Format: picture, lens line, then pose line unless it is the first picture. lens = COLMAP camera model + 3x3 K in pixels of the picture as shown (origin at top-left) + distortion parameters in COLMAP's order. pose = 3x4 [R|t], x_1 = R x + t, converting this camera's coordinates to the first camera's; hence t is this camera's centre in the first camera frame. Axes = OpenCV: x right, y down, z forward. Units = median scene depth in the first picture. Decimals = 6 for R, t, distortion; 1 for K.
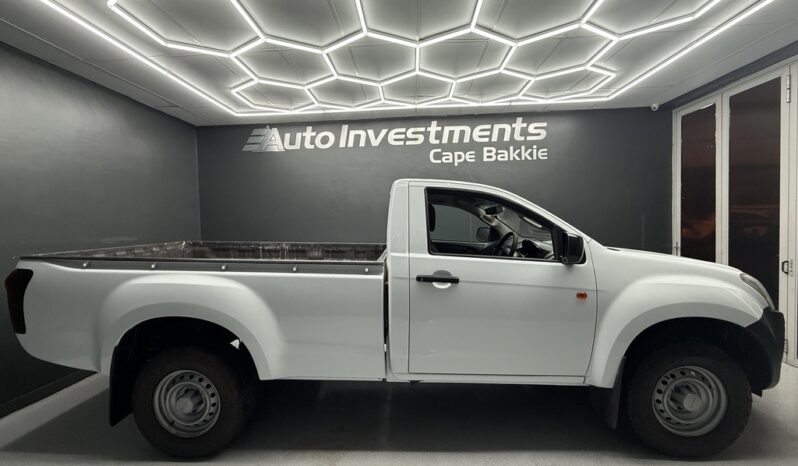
lens RADIAL K [[318.2, 0, 397.3], [0, 318.2, 232.8], [0, 0, 1]] dist [-0.000614, 0.000466]
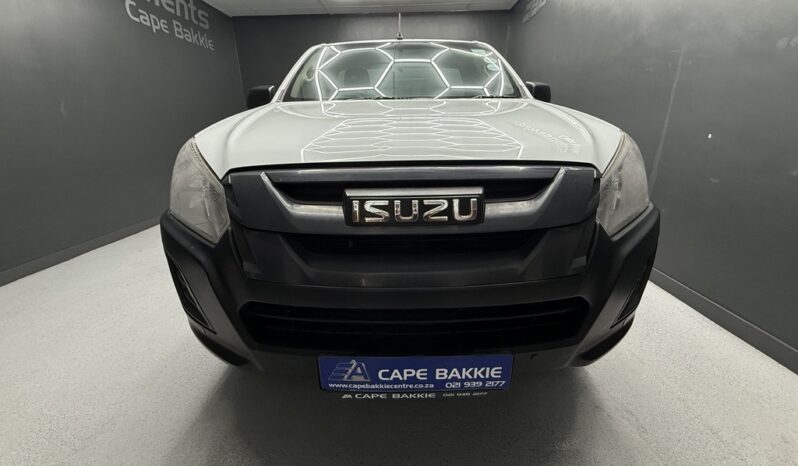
lens RADIAL K [[318.2, 0, 401.0], [0, 318.2, 229.6], [0, 0, 1]] dist [-0.000614, 0.000466]
pose [[-0.048723, -0.289971, 0.955794, -0.809730], [0.050938, 0.954964, 0.292316, 0.075190], [-0.997513, 0.062928, -0.031758, 0.410214]]
